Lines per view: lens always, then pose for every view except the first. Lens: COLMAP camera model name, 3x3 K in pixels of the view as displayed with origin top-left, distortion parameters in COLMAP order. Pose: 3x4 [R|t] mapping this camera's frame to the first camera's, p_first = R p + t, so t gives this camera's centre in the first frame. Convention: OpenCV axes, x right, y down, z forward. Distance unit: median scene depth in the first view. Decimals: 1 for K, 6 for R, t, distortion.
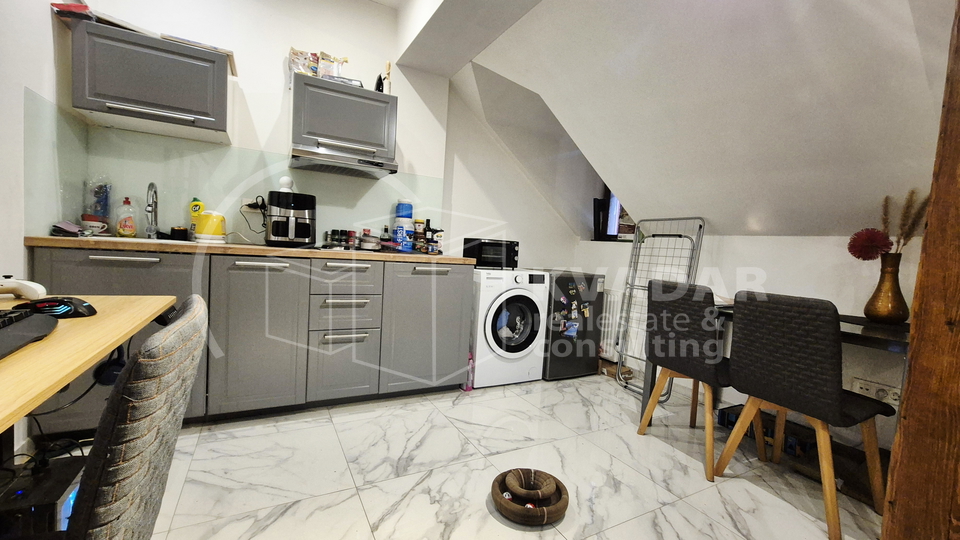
lens RADIAL K [[387.7, 0, 482.0], [0, 387.7, 273.3], [0, 0, 1]] dist [-0.007498, 0.000005]
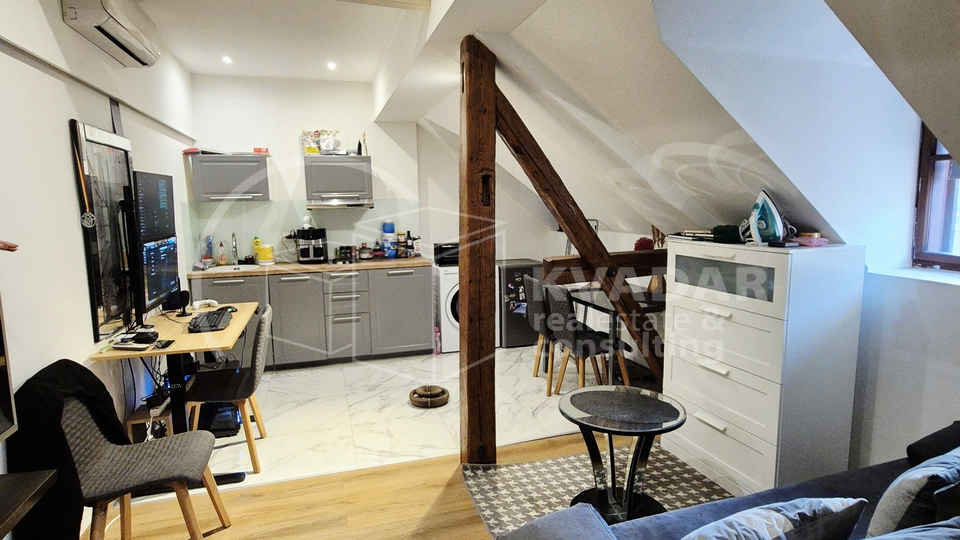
lens RADIAL K [[520.8, 0, 480.0], [0, 520.8, 270.0], [0, 0, 1]] dist [-0.001628, -0.000560]
pose [[0.974540, -0.054671, -0.217444, 0.582514], [0.068020, 0.996201, 0.054382, -0.102256], [0.213645, -0.067788, 0.974557, -0.851868]]
